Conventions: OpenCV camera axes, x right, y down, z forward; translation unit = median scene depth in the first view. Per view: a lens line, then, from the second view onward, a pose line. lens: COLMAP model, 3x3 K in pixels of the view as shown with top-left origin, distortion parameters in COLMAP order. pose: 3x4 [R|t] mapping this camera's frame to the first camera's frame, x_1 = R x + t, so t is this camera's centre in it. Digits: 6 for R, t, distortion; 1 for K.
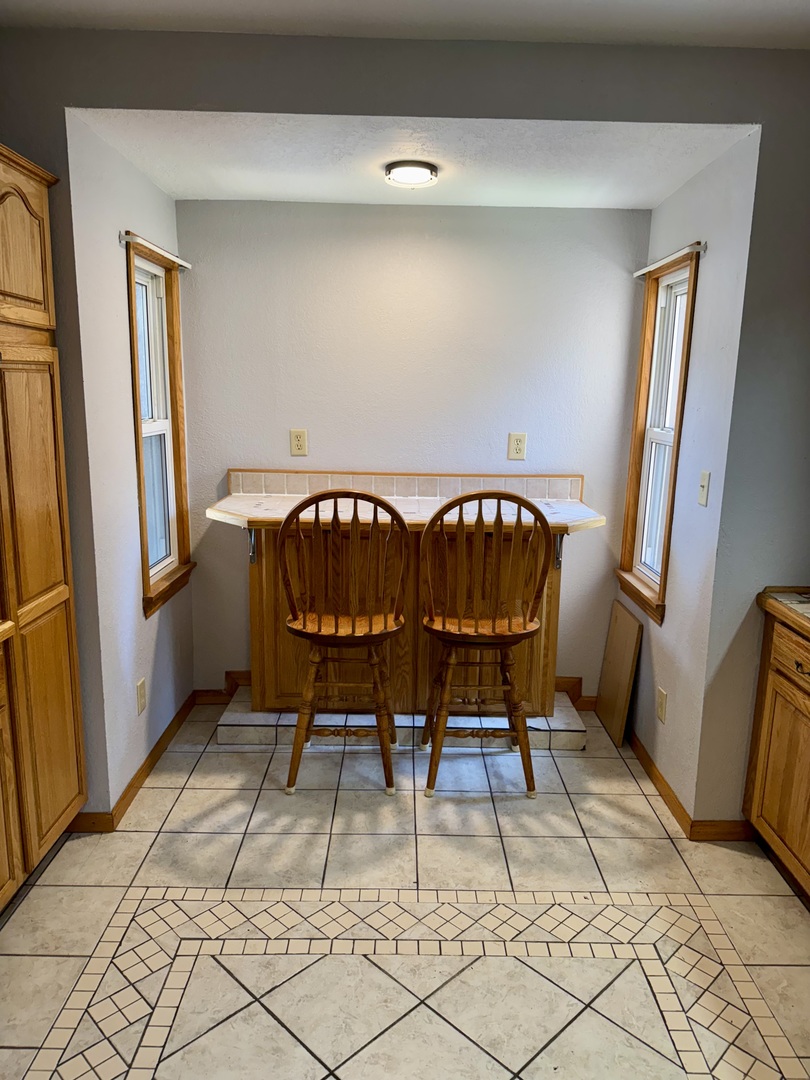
lens RADIAL K [[760.3, 0, 405.0], [0, 760.3, 540.0], [0, 0, 1]] dist [0.017452, -0.023647]
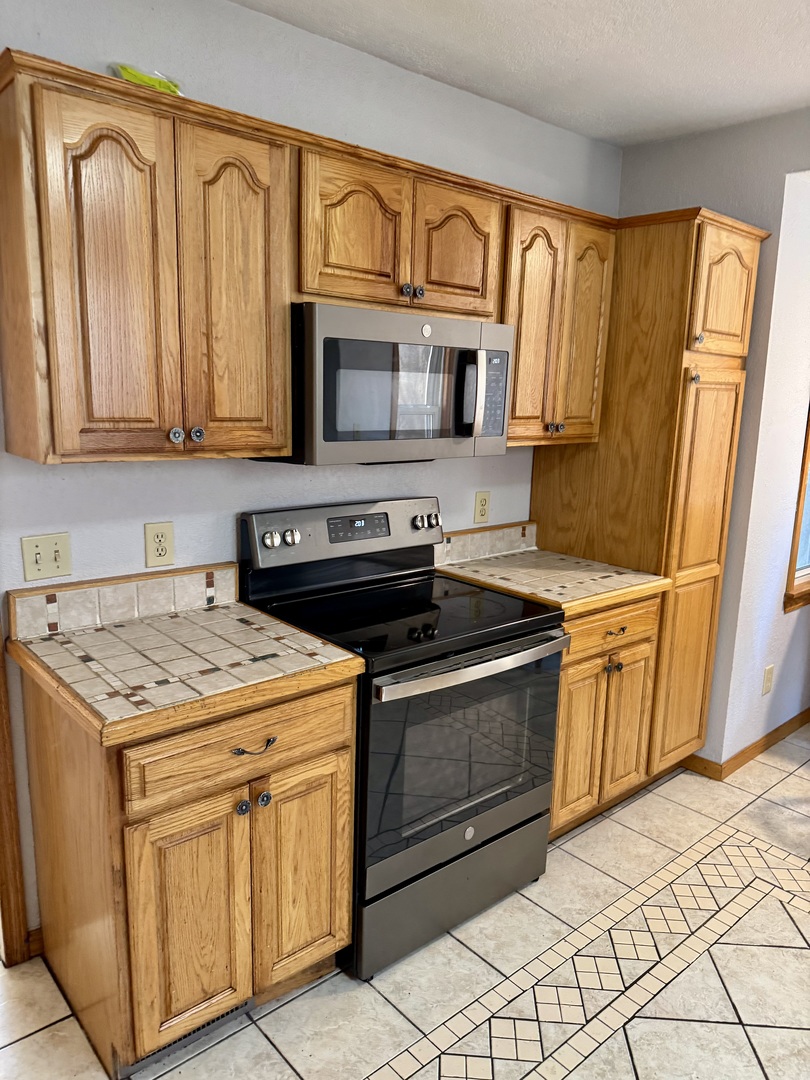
lens RADIAL K [[760.3, 0, 405.0], [0, 760.3, 540.0], [0, 0, 1]] dist [0.017452, -0.023647]
pose [[0.656915, 0.142603, -0.740356, 0.133088], [-0.163050, 0.985584, 0.045164, 0.050676], [0.736123, 0.091046, 0.670696, -0.205273]]
